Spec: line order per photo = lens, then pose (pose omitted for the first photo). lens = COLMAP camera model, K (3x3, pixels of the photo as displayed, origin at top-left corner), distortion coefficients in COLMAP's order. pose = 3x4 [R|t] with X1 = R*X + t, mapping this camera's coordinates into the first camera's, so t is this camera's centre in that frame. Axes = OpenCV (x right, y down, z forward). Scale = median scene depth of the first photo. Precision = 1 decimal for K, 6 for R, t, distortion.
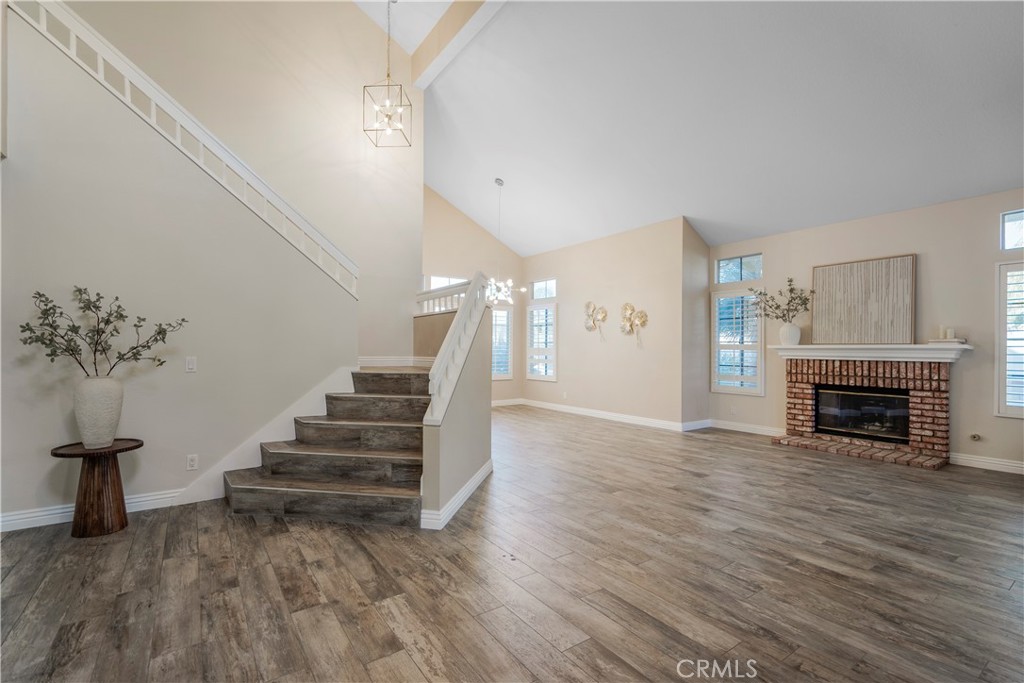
lens RADIAL K [[461.5, 0, 511.9], [0, 461.5, 346.4], [0, 0, 1]] dist [-0.004843, 0.000610]
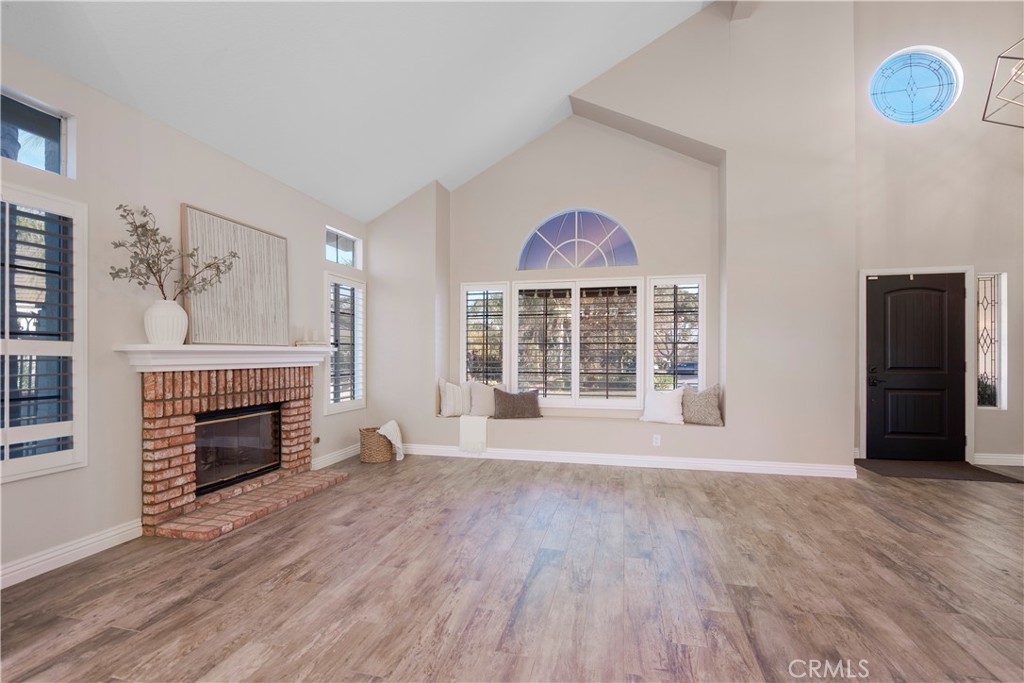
lens RADIAL K [[461.5, 0, 506.3], [0, 461.5, 354.9], [0, 0, 1]] dist [-0.004843, 0.000610]
pose [[-0.648222, -0.003293, 0.761445, -0.022938], [-0.002976, 0.999994, 0.001791, 0.007257], [-0.761446, -0.001105, -0.648228, 1.160696]]
